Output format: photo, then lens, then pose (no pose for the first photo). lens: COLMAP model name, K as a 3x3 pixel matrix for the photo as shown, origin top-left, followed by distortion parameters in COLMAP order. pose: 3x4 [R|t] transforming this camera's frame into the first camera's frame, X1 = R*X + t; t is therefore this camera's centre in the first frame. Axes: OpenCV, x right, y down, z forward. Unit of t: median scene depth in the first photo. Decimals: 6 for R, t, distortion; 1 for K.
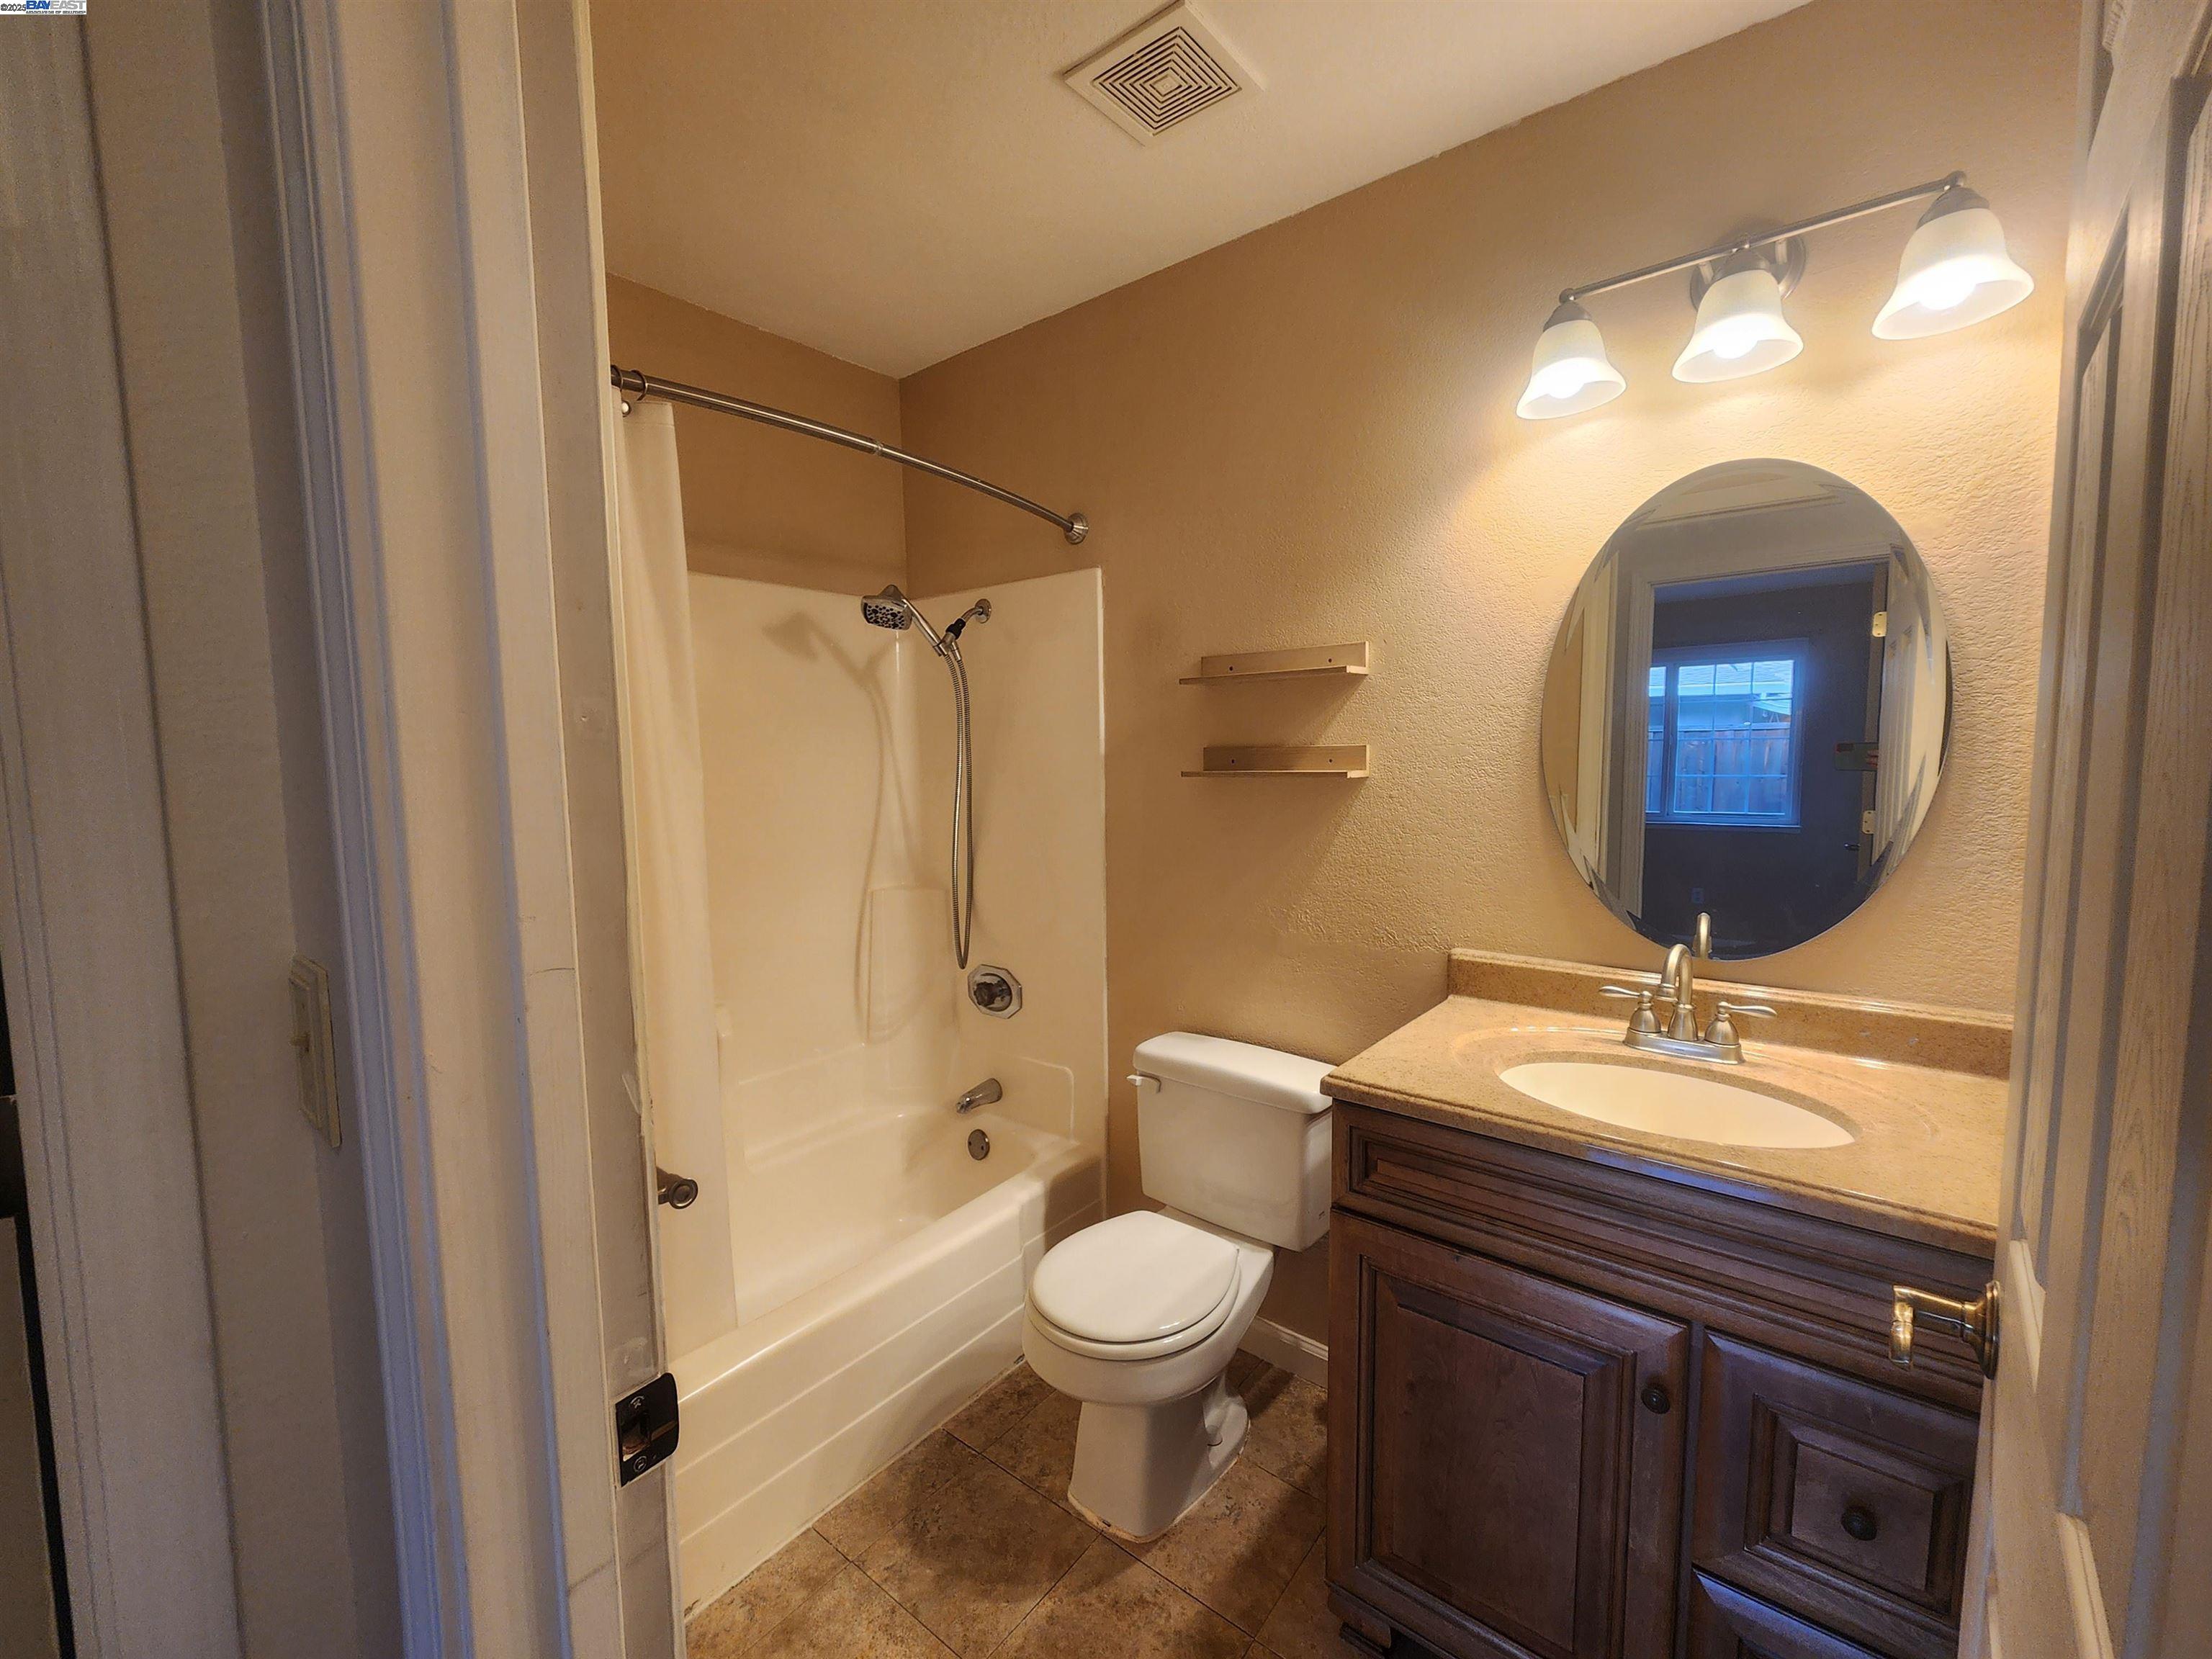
lens RADIAL K [[912.5, 0, 1087.9], [0, 912.5, 832.0], [0, 0, 1]] dist [-0.000292, -0.000108]
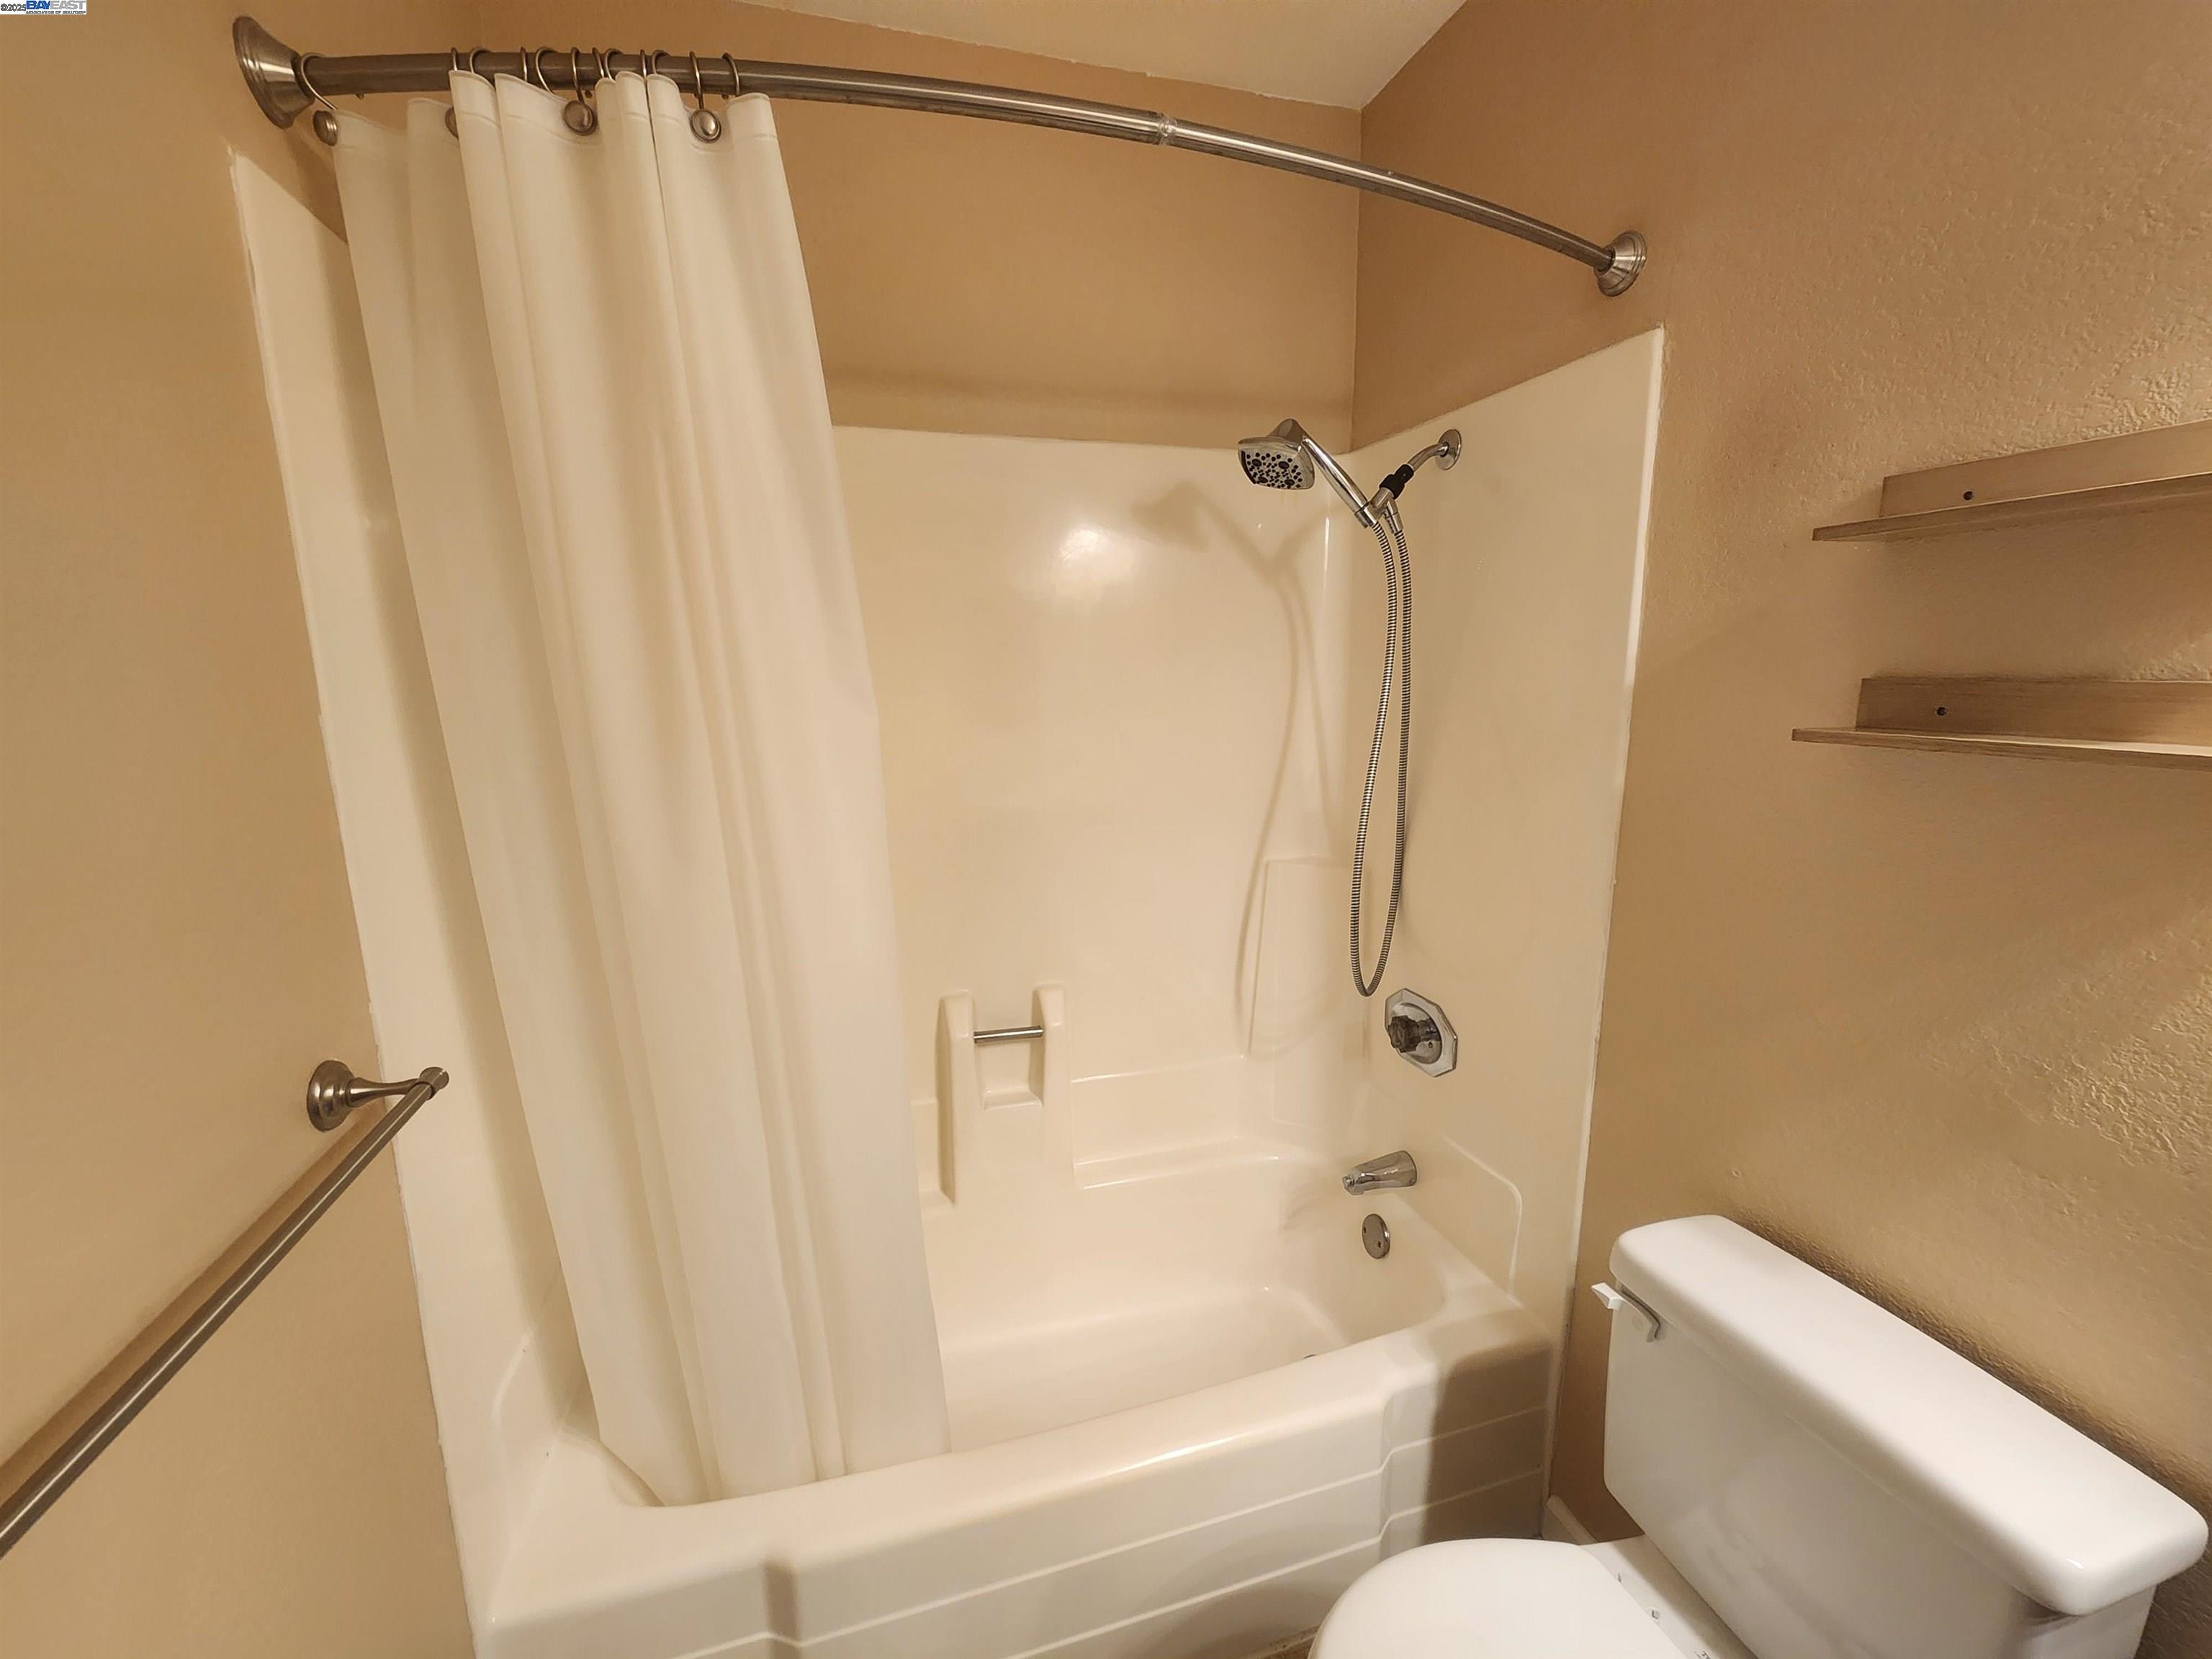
lens RADIAL K [[912.5, 0, 1087.9], [0, 912.5, 832.0], [0, 0, 1]] dist [-0.000292, -0.000108]
pose [[0.829641, 0.106162, -0.548112, 0.057129], [-0.051590, 0.992132, 0.114074, -0.043753], [0.555909, -0.066364, 0.828590, 0.357085]]
